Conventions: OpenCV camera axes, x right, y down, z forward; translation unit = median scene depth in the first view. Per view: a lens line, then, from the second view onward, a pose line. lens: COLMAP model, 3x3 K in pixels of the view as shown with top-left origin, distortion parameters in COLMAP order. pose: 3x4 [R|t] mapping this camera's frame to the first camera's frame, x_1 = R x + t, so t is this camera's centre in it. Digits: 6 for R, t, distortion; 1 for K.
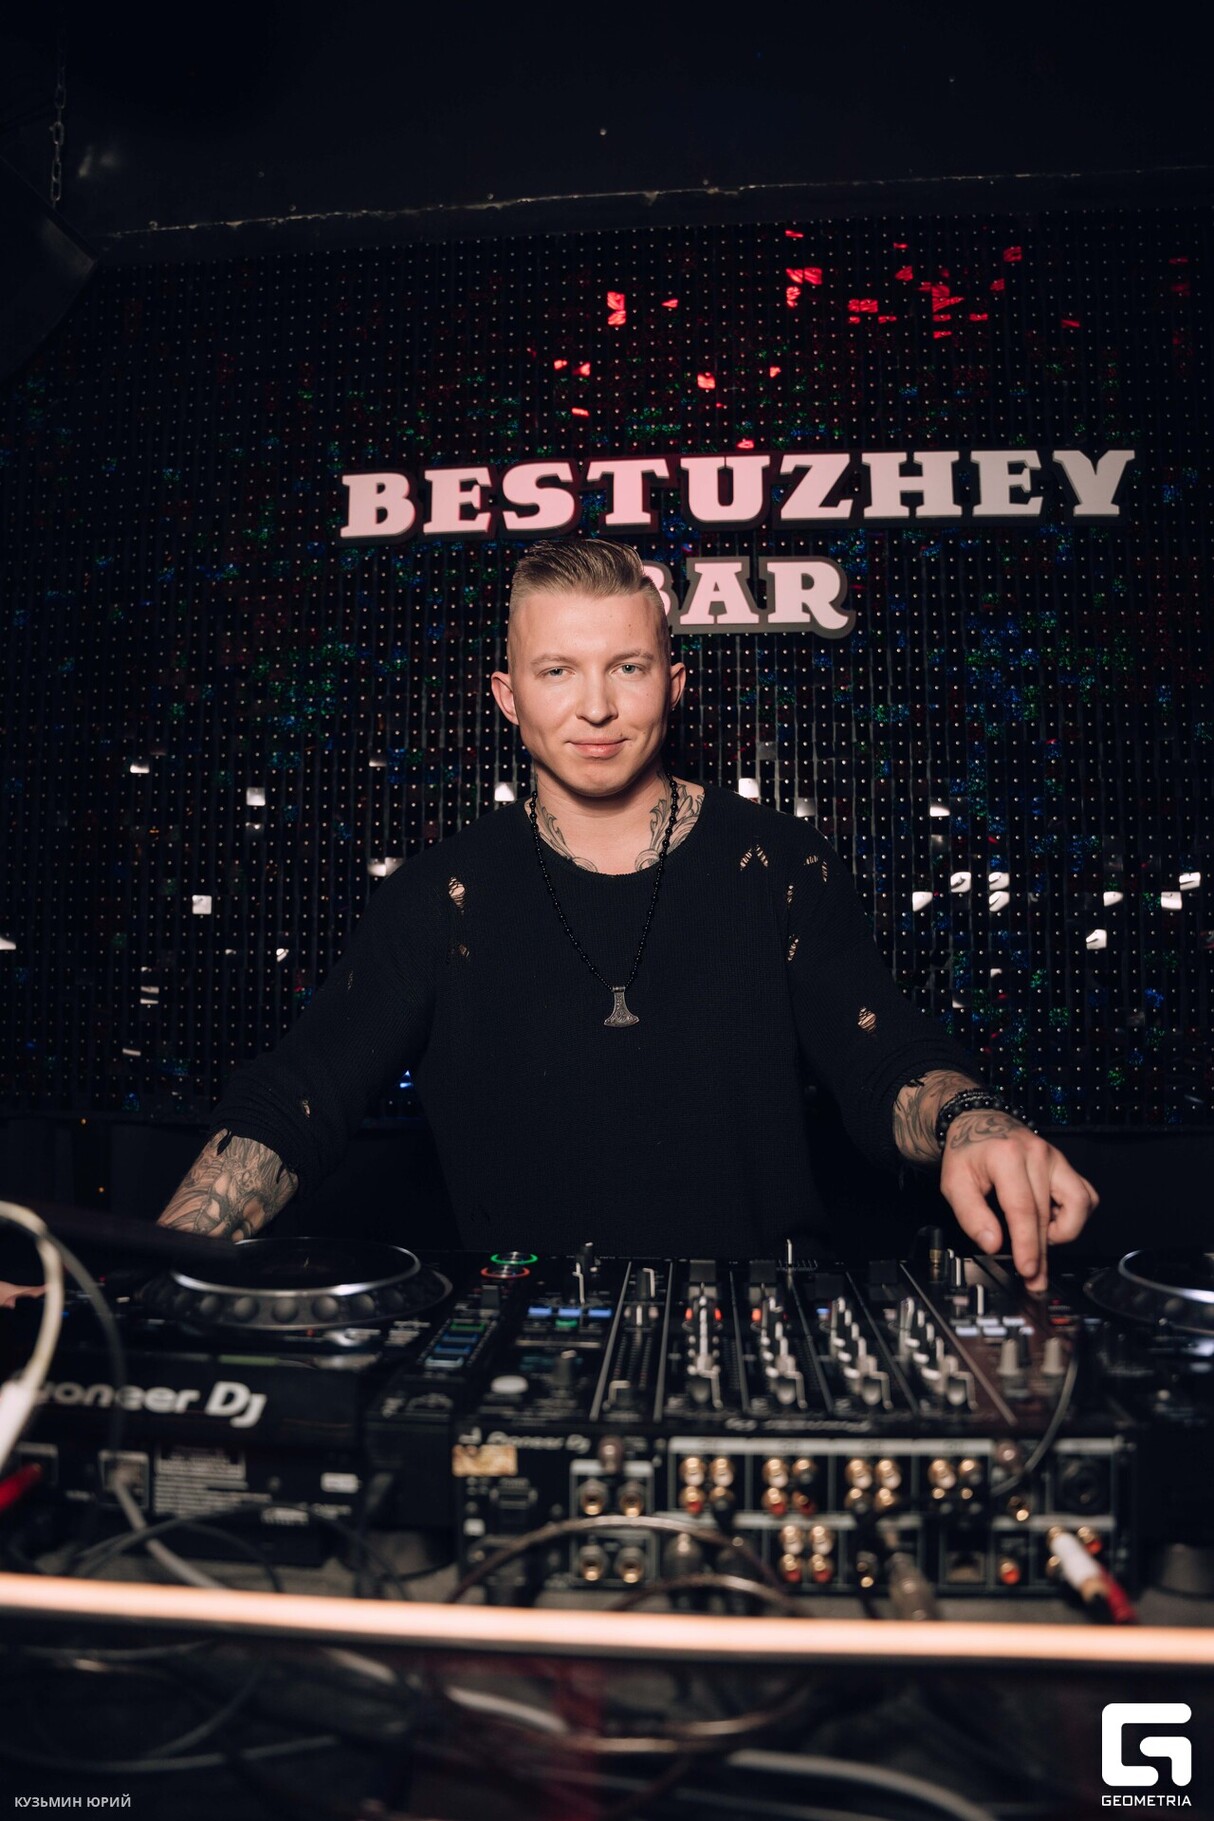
lens RADIAL K [[1309.8, 0, 605.9], [0, 1309.8, 926.1], [0, 0, 1]] dist [-0.142579, 0.084964]
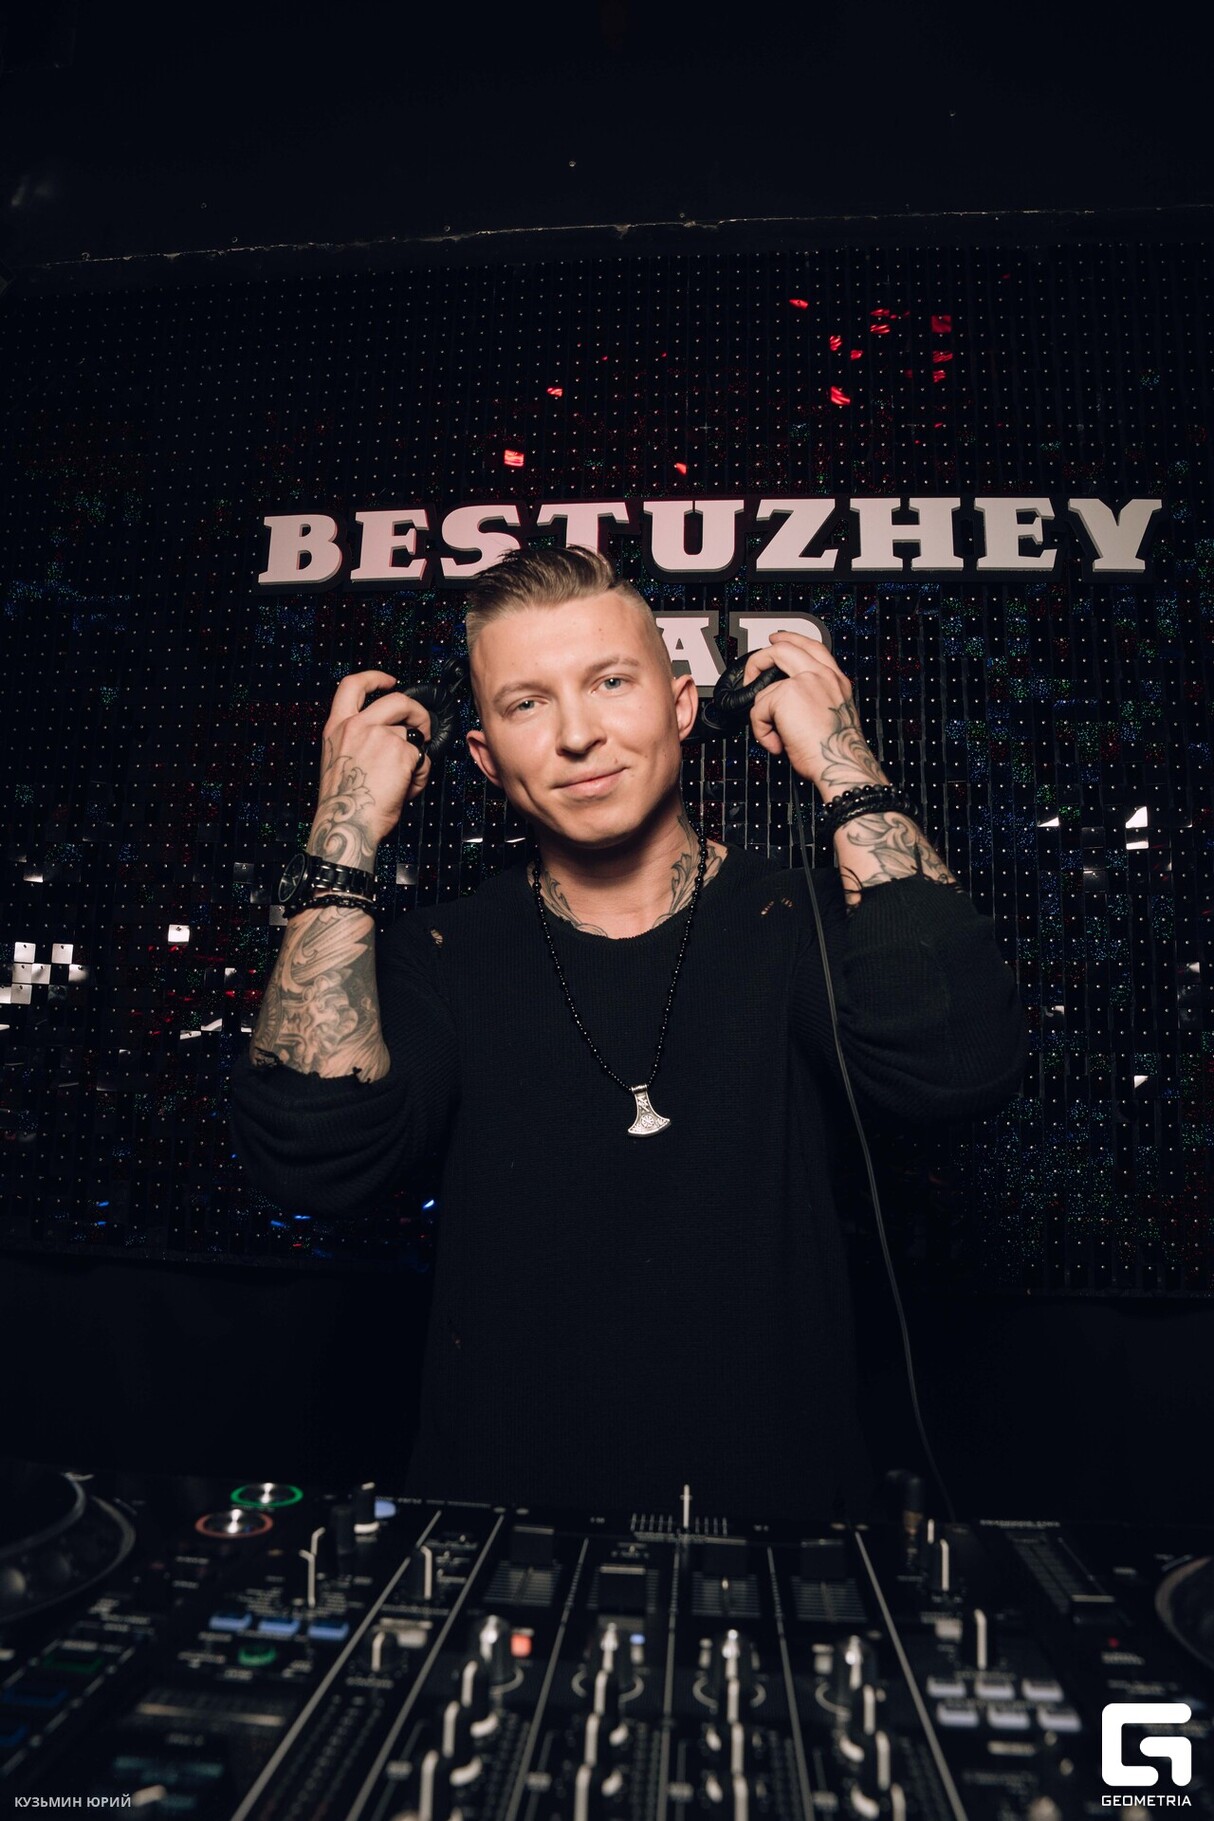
lens RADIAL K [[1309.8, 0, 602.4], [0, 1309.8, 911.2], [0, 0, 1]] dist [-0.142579, 0.084964]
pose [[0.999614, 0.026453, -0.008532, 0.045600], [-0.027226, 0.993664, -0.109043, 0.011511], [0.005593, 0.109233, 0.994000, 0.154878]]
